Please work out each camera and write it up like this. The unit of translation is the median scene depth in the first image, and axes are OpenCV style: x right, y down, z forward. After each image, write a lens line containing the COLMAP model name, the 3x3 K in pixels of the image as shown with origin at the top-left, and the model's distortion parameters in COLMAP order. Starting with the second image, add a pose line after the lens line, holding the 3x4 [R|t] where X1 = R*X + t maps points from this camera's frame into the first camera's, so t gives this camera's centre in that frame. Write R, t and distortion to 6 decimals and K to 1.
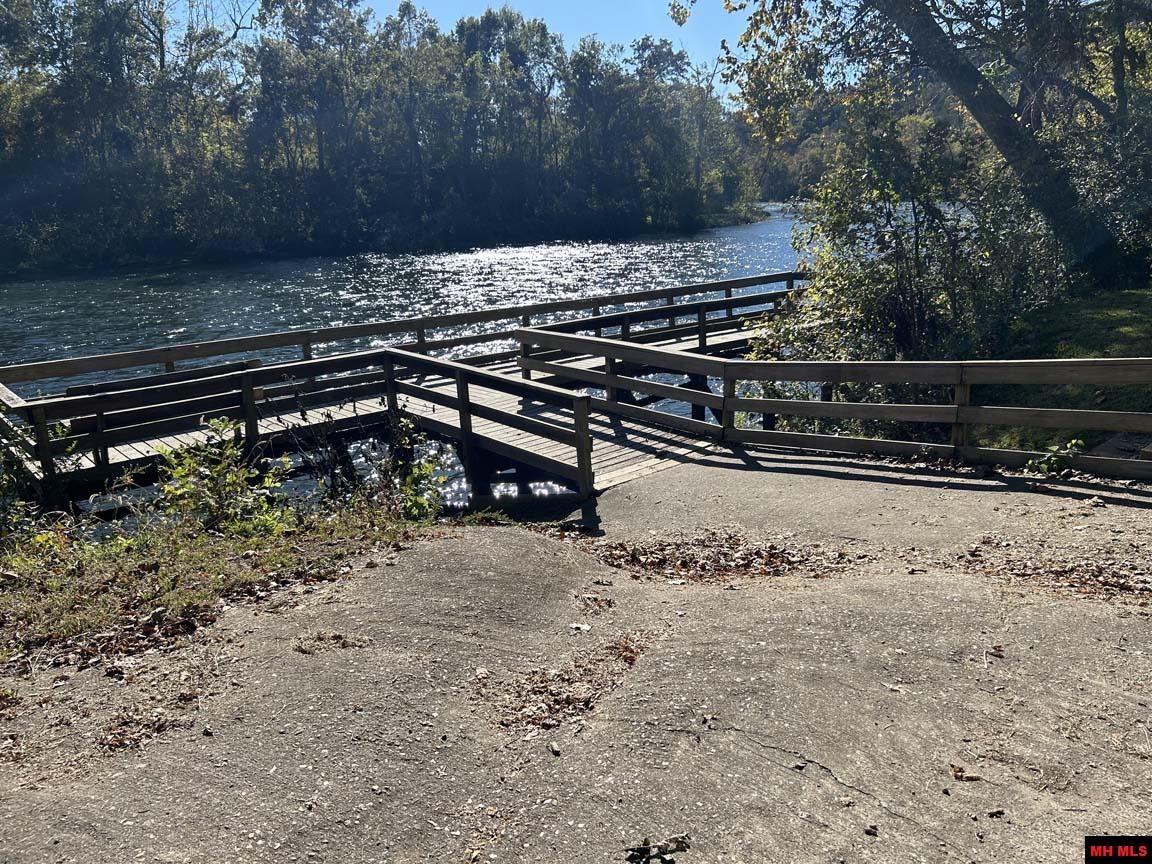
lens RADIAL K [[895.0, 0, 583.0], [0, 895.0, 437.5], [0, 0, 1]] dist [0.039332, -0.030268]
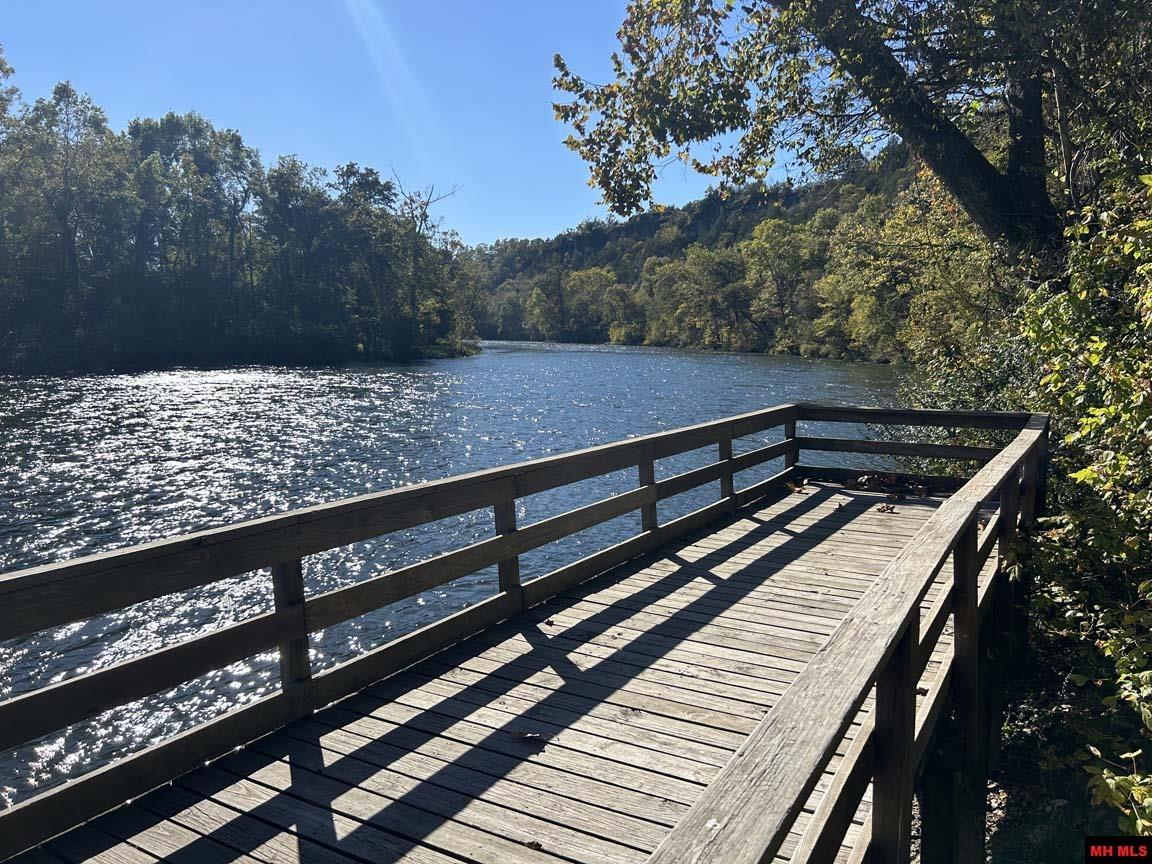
lens RADIAL K [[895.0, 0, 579.8], [0, 895.0, 438.6], [0, 0, 1]] dist [0.039332, -0.030268]
pose [[0.946951, 0.005049, 0.321338, -0.007104], [0.041707, 0.989490, -0.138454, -0.013568], [-0.318660, 0.144511, 0.936788, 0.077856]]
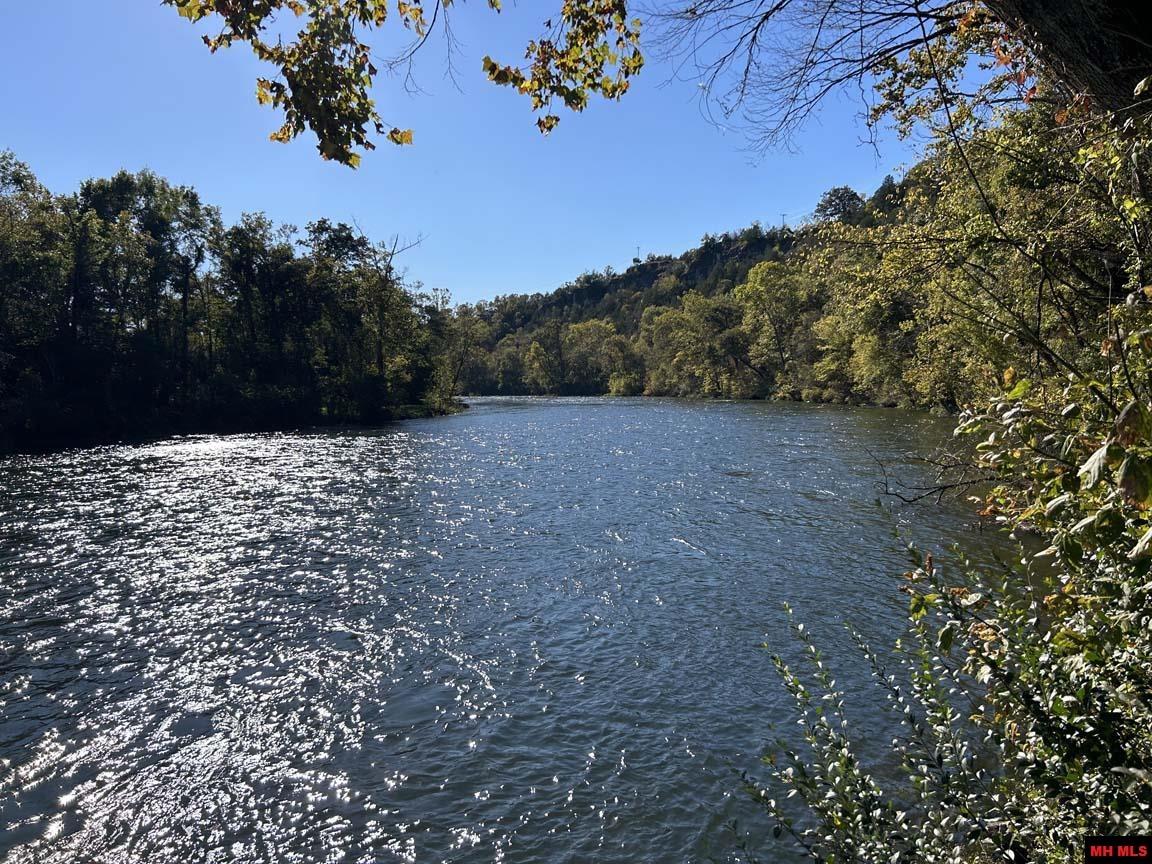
lens RADIAL K [[895.0, 0, 573.8], [0, 895.0, 438.5], [0, 0, 1]] dist [0.039332, -0.030268]
pose [[0.952181, -0.009212, 0.305395, 0.037741], [0.072559, 0.977768, -0.196734, -0.029879], [-0.296793, 0.209486, 0.931681, 0.132484]]
